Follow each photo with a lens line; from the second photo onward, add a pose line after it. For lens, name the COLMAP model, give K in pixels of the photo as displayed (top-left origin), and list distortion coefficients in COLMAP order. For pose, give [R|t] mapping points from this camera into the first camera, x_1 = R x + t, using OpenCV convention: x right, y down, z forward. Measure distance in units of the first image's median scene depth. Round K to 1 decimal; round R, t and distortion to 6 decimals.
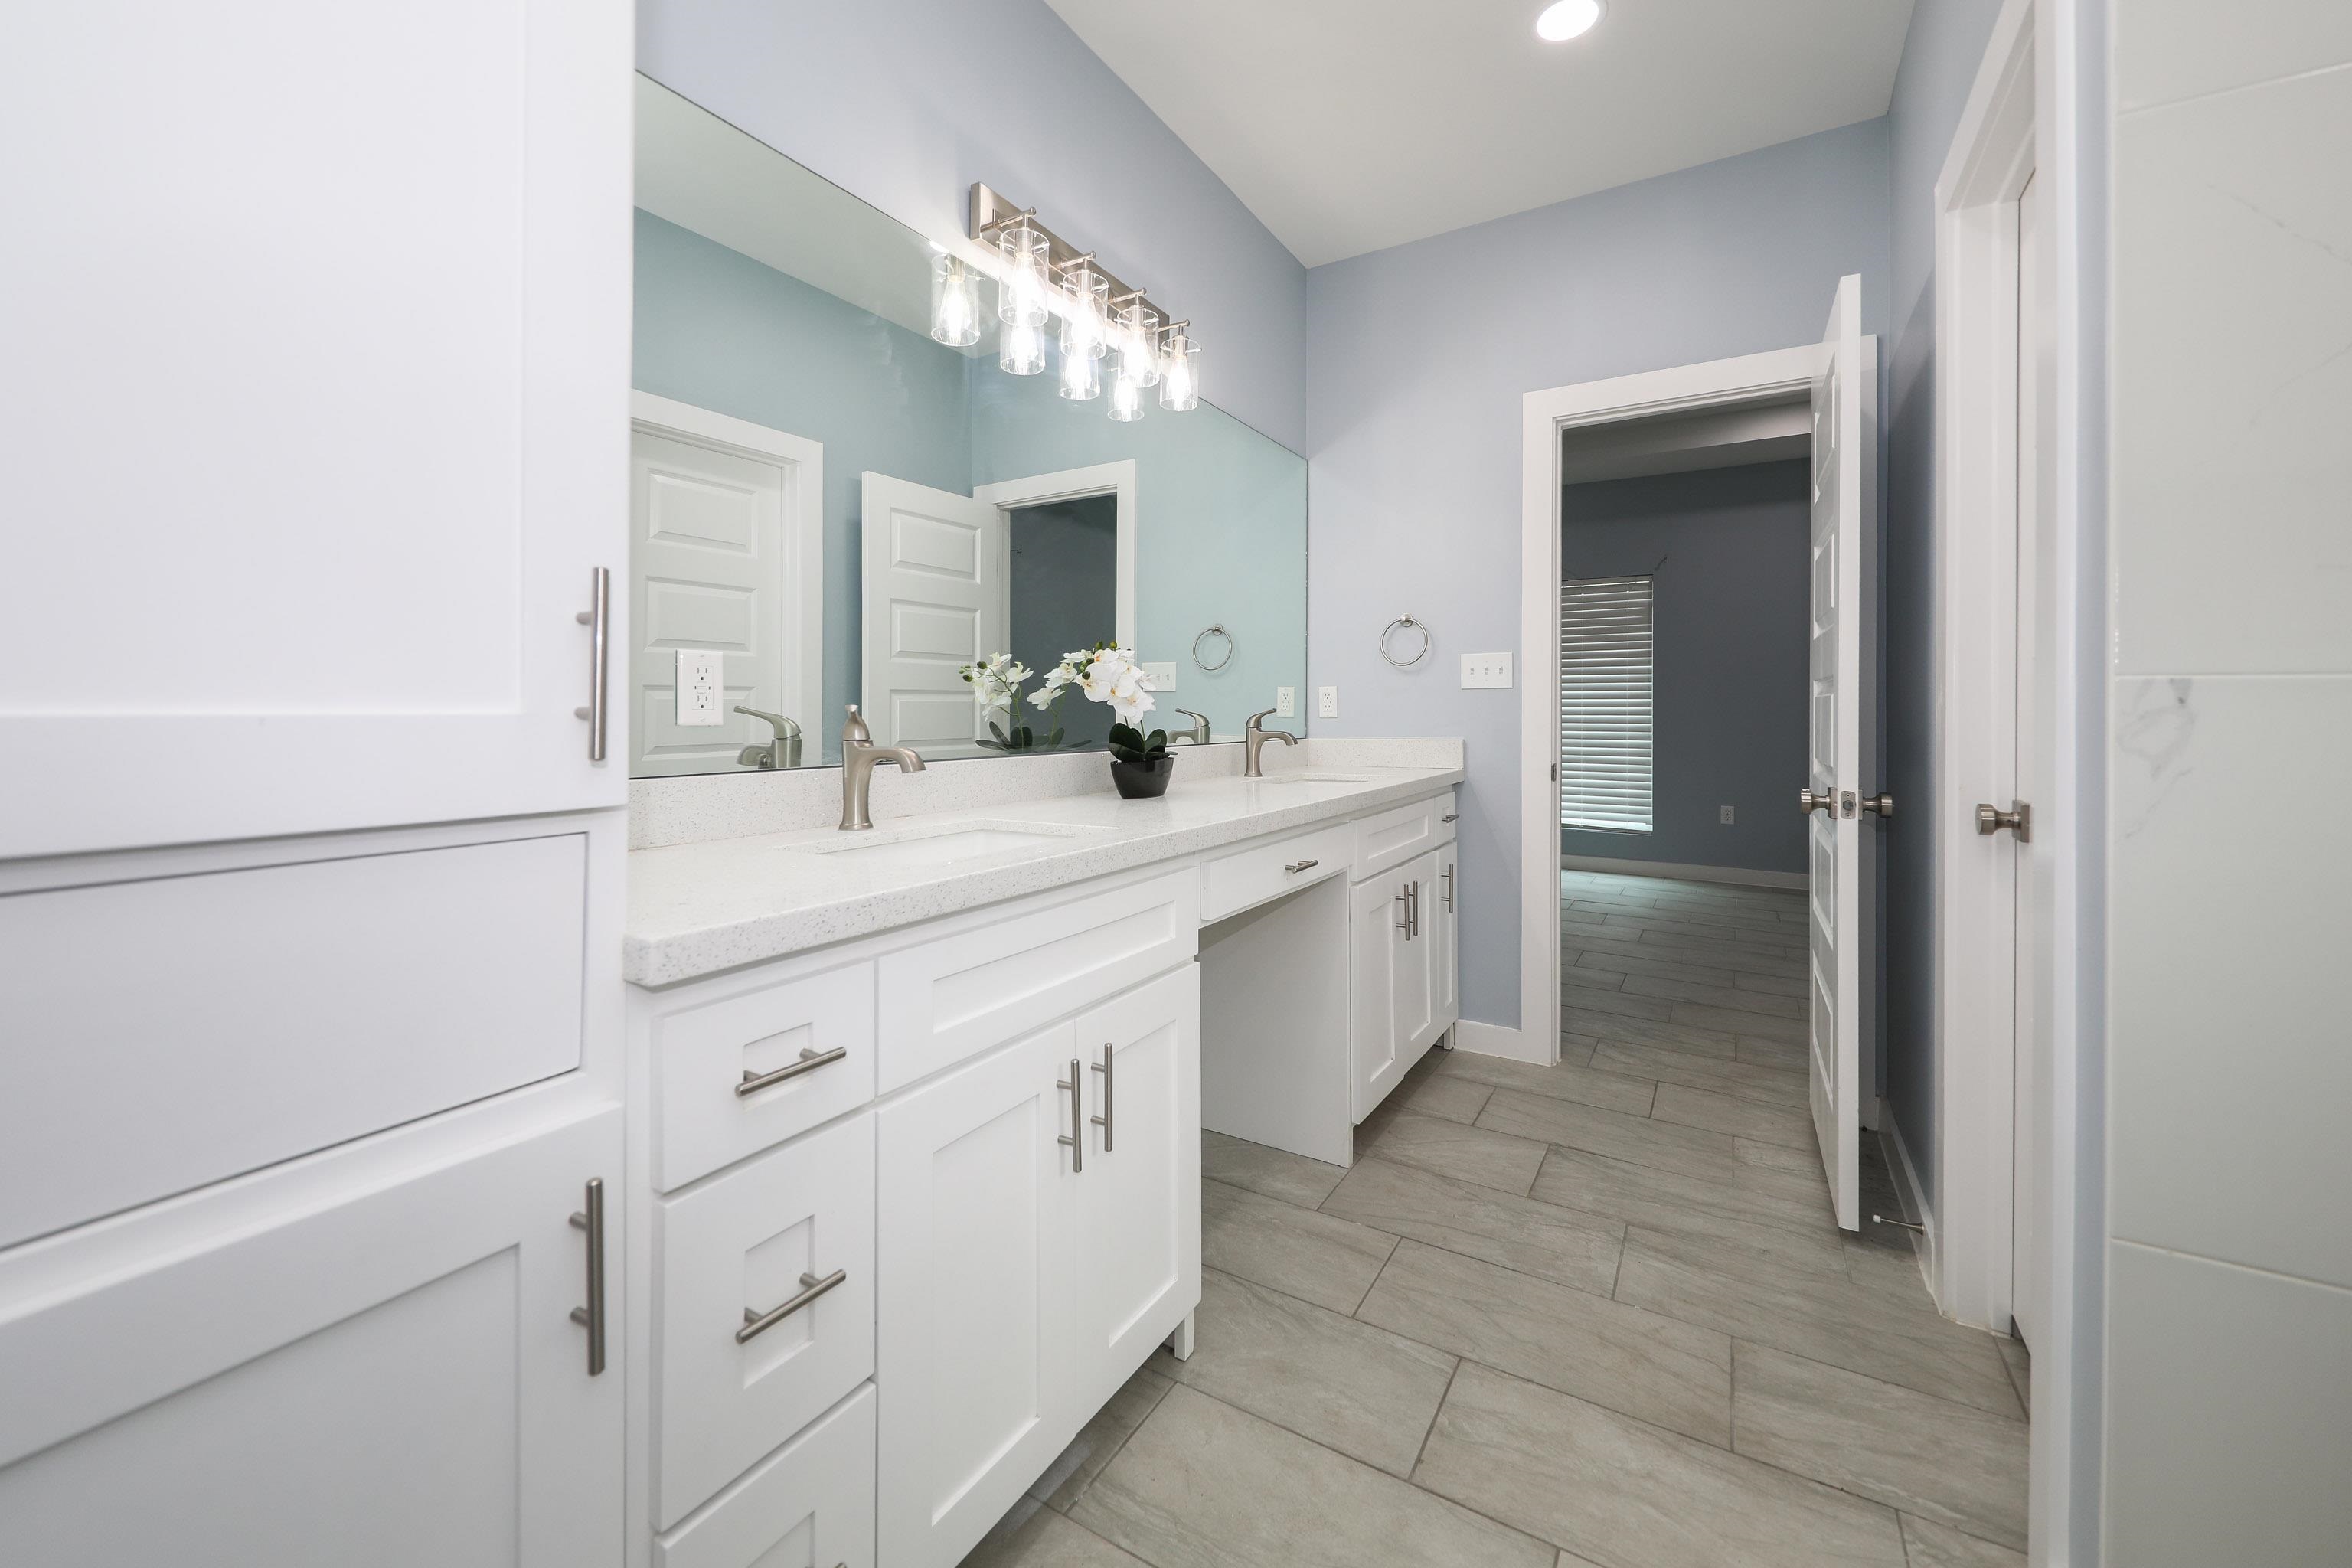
lens RADIAL K [[891.6, 0, 1186.8], [0, 891.6, 722.7], [0, 0, 1]] dist [0.001874, -0.003008]
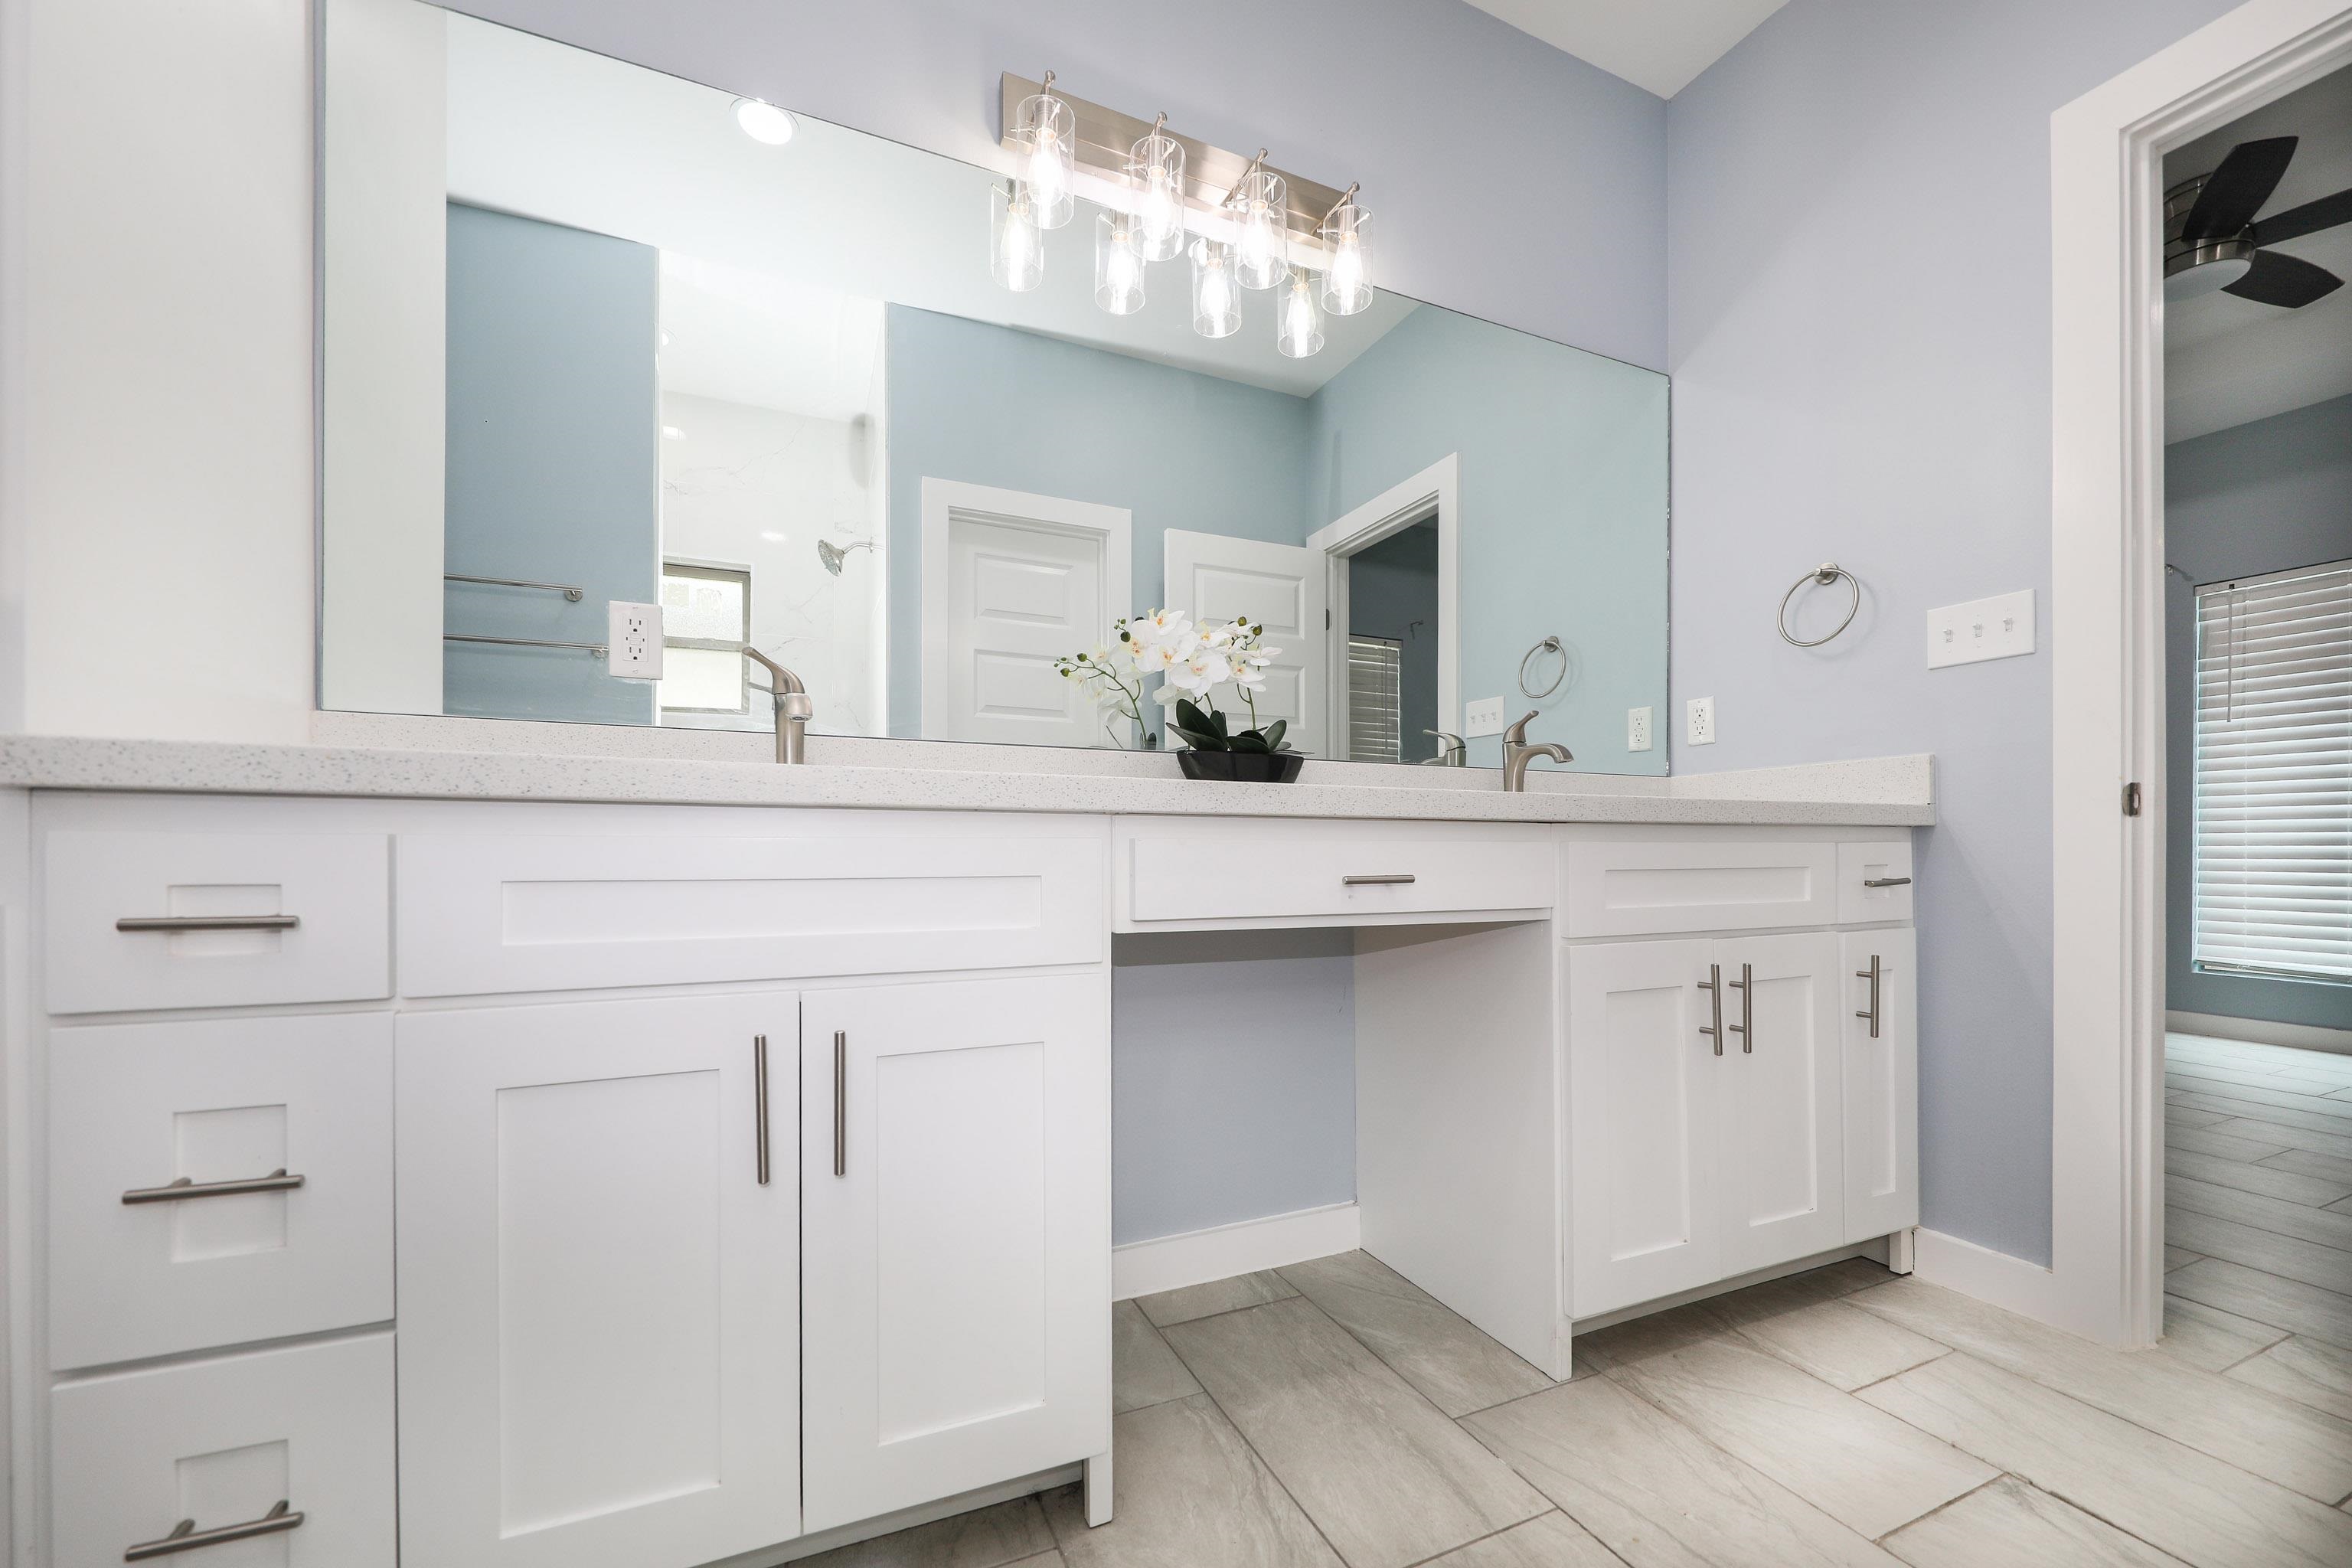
lens RADIAL K [[891.6, 0, 1162.4], [0, 891.6, 853.5], [0, 0, 1]] dist [0.001874, -0.003008]
pose [[0.820890, 0.005017, -0.571065, 0.241205], [-0.005390, 0.999985, 0.001037, 0.091170], [0.571062, 0.002226, 0.820904, 0.235813]]
